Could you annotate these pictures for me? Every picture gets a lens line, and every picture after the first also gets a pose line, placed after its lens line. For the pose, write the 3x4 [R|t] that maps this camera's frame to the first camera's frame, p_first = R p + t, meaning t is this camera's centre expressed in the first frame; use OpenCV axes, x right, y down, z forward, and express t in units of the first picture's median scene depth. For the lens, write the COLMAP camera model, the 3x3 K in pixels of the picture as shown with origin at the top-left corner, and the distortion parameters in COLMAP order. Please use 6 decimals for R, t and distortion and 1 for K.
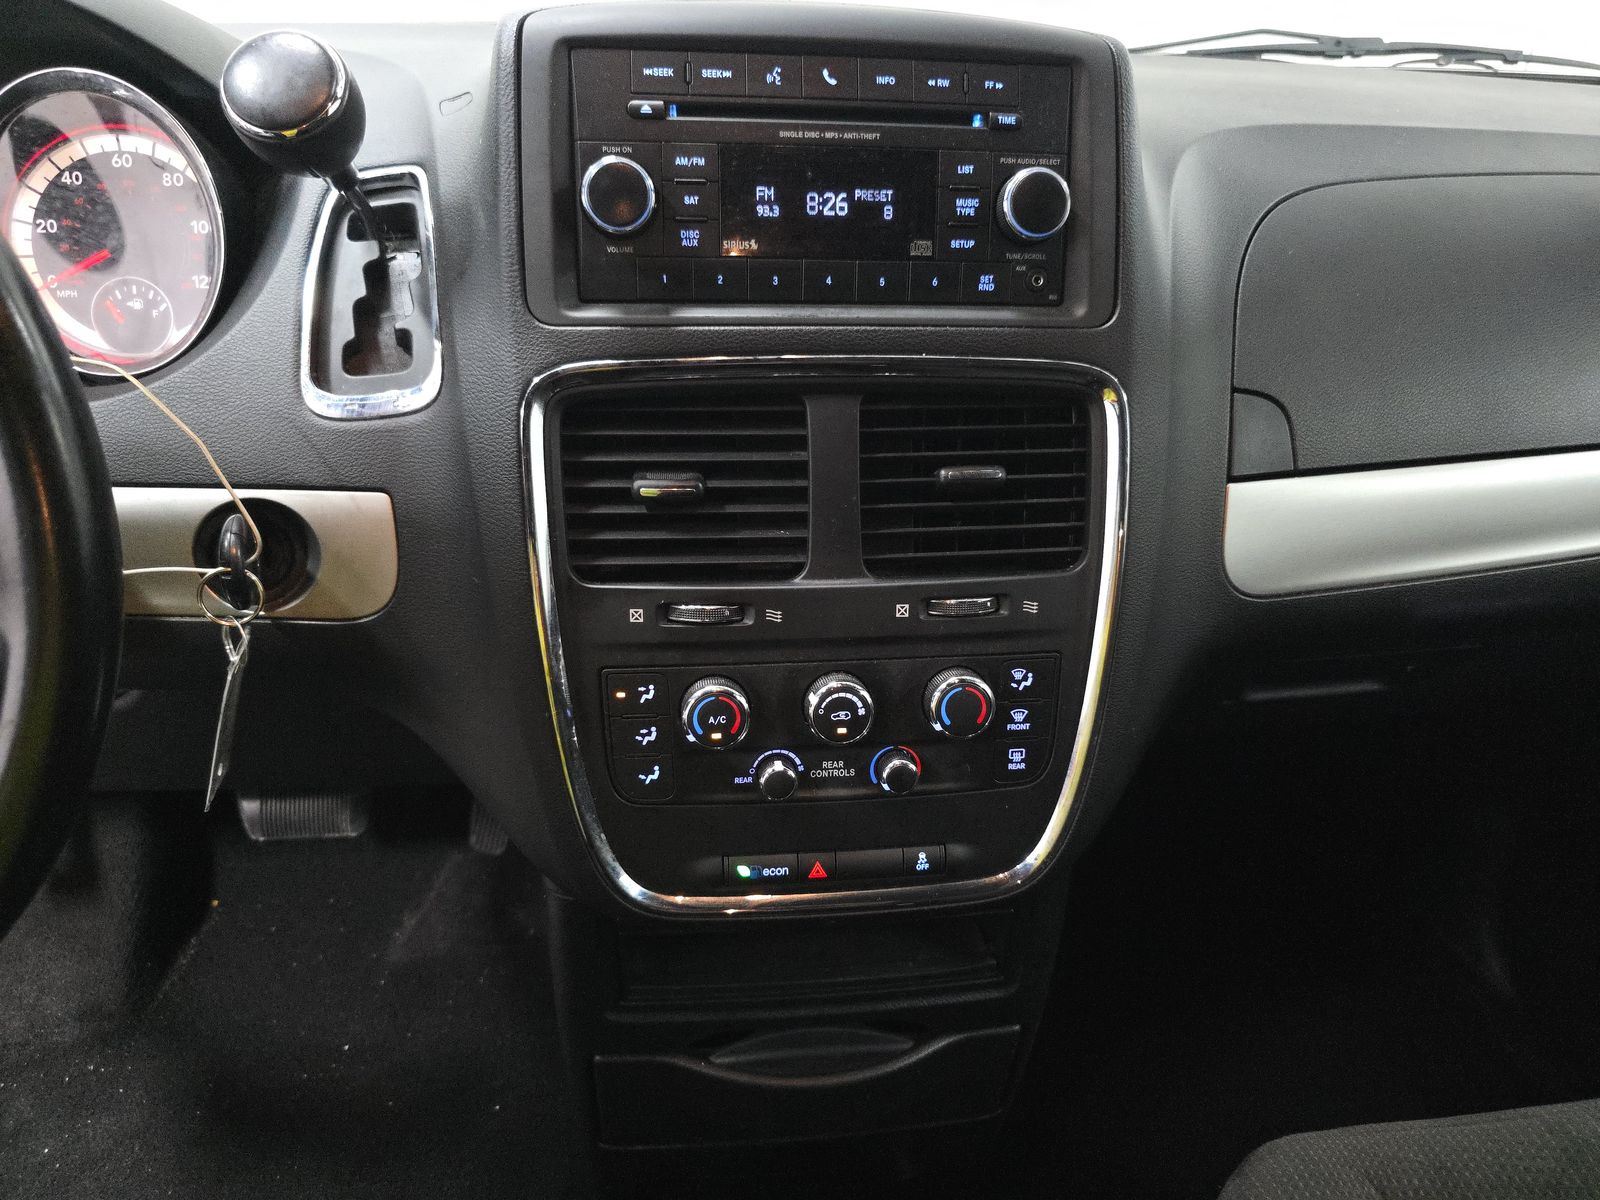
lens RADIAL K [[1103.6, 0, 793.2], [0, 1103.6, 603.7], [0, 0, 1]] dist [0.038851, -0.034083]
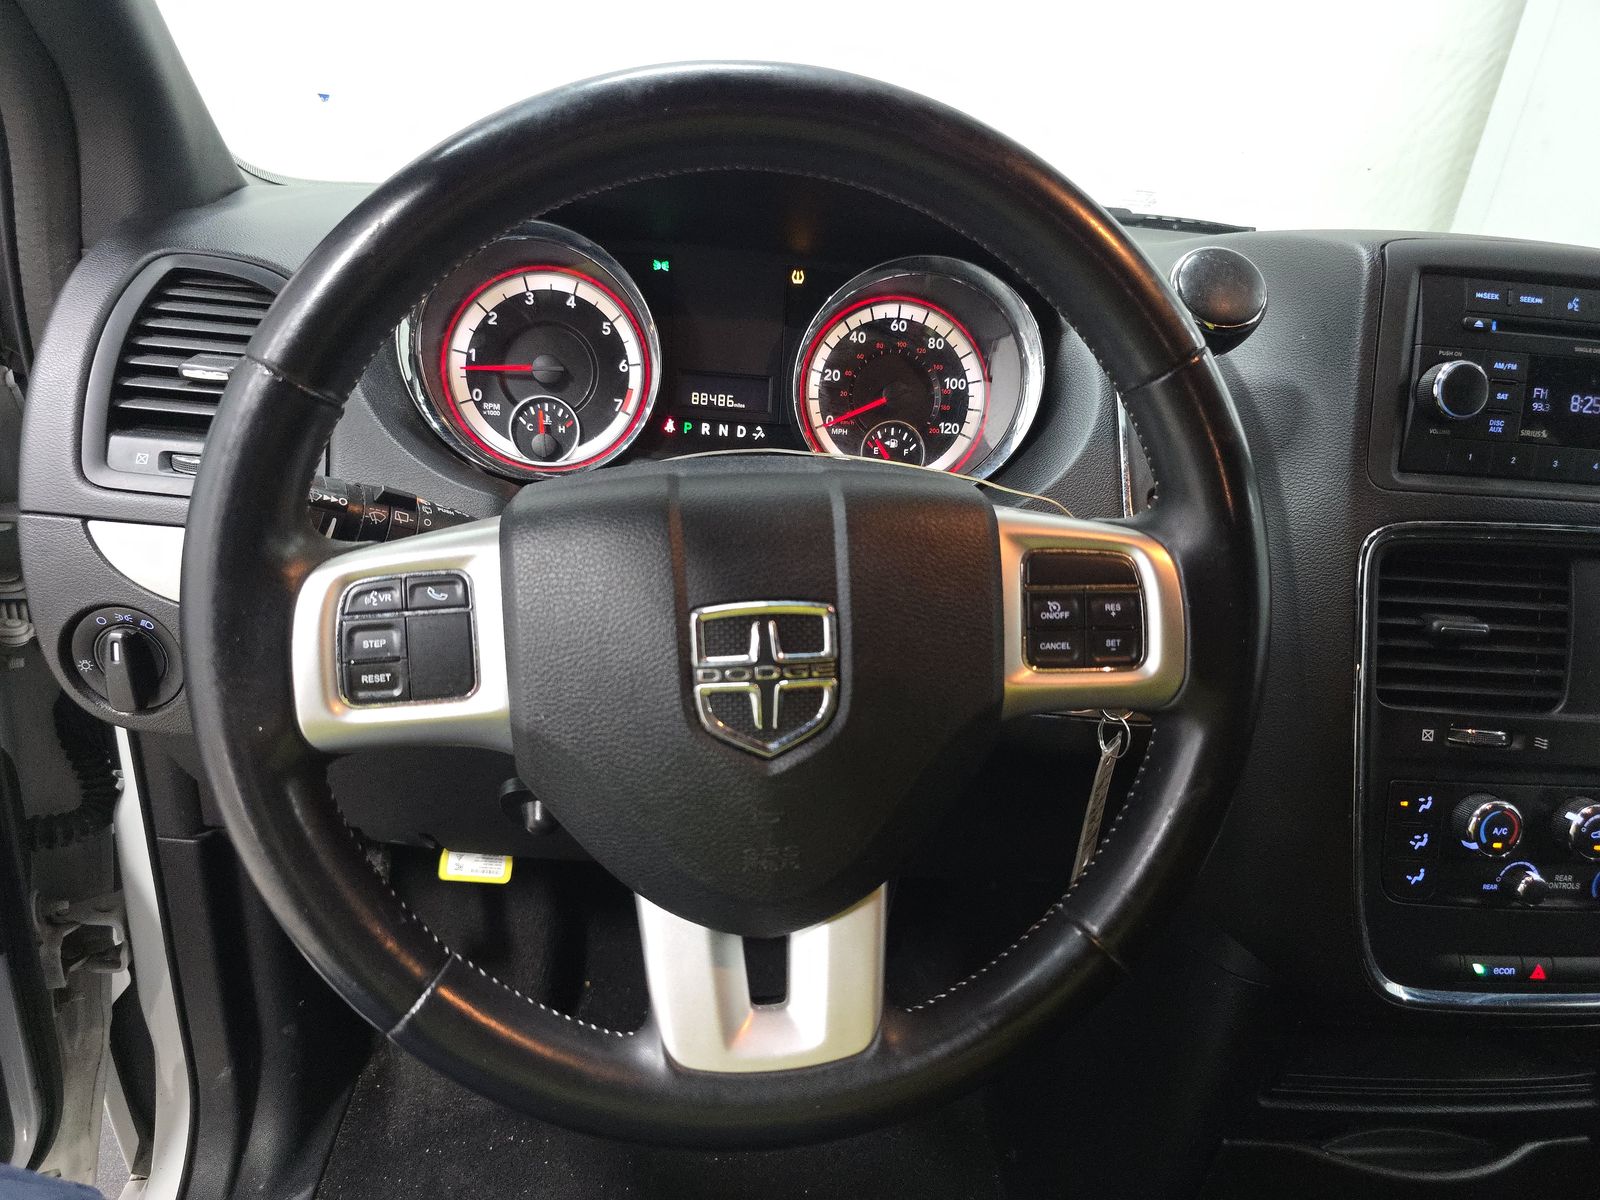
lens RADIAL K [[1103.6, 0, 793.2], [0, 1103.6, 603.7], [0, 0, 1]] dist [0.038851, -0.034083]
pose [[0.997882, 0.064022, 0.011526, -0.810736], [-0.062330, 0.991719, -0.112291, 0.045123], [-0.018620, 0.111334, 0.993609, -0.166421]]
